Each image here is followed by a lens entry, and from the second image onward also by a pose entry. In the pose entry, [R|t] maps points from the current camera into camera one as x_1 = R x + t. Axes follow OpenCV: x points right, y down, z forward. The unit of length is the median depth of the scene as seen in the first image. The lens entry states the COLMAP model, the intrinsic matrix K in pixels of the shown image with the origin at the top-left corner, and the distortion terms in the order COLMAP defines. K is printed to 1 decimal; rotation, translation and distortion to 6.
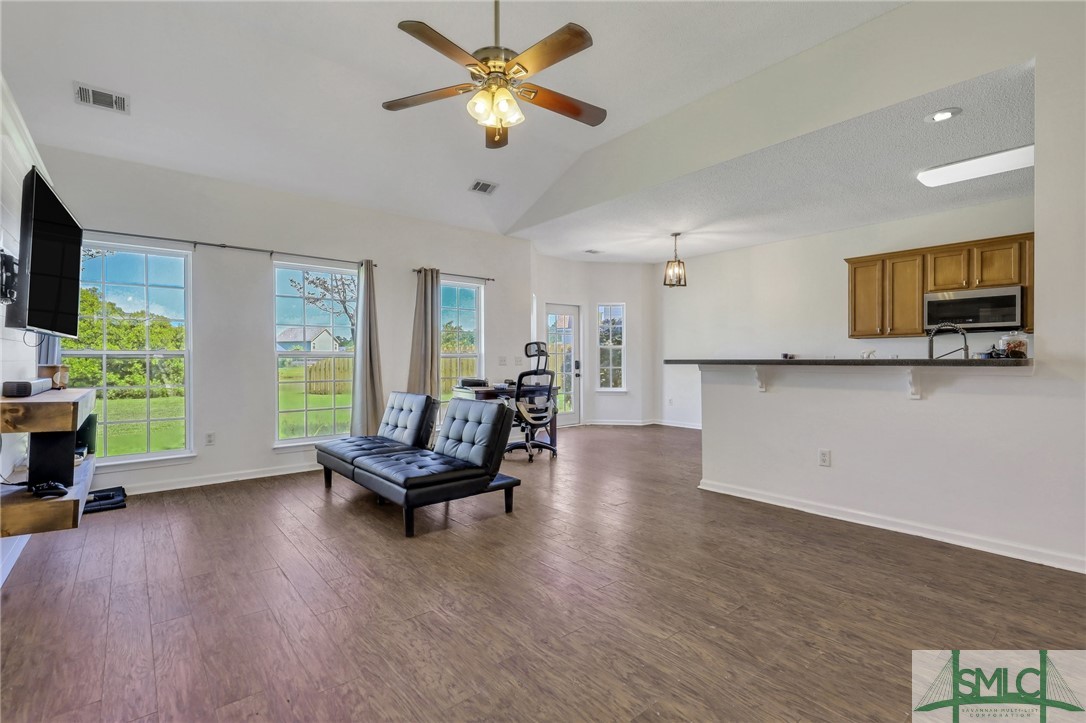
lens RADIAL K [[495.7, 0, 545.7], [0, 495.7, 360.5], [0, 0, 1]] dist [0.001548, 0.000315]
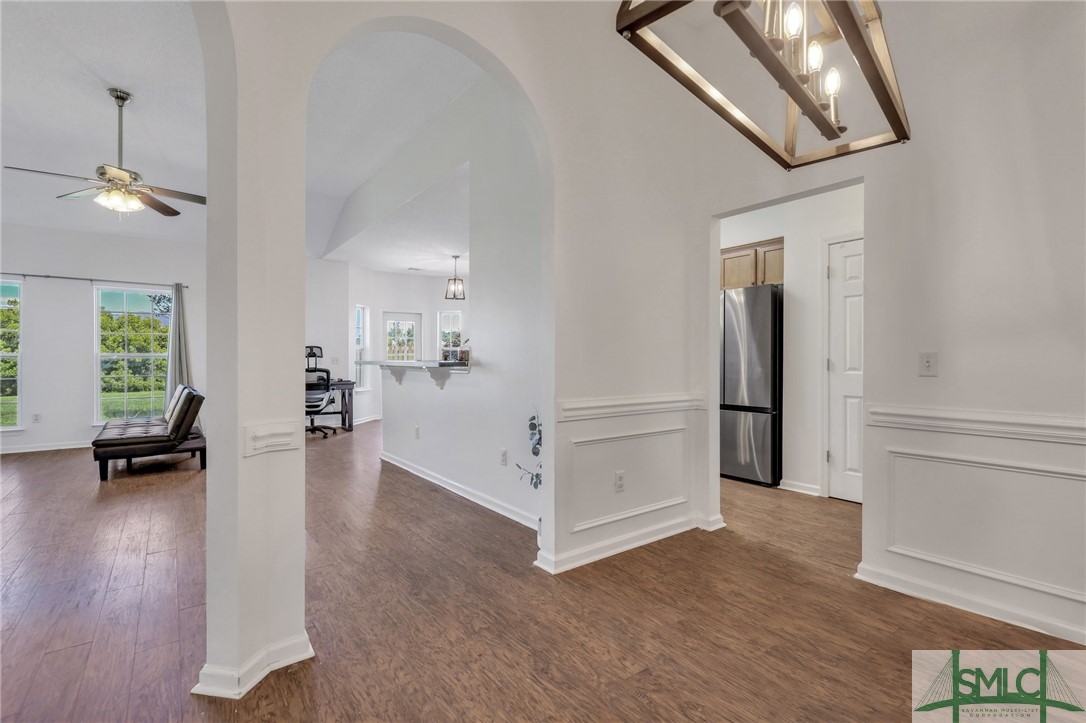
lens RADIAL K [[503.2, 0, 542.1], [0, 503.2, 346.6], [0, 0, 1]] dist [-0.000845, -0.000361]
pose [[0.998481, 0.002169, -0.055048, 0.604714], [-0.003501, 0.999703, -0.024102, -0.006954], [0.054980, 0.024258, 0.998193, -0.232285]]
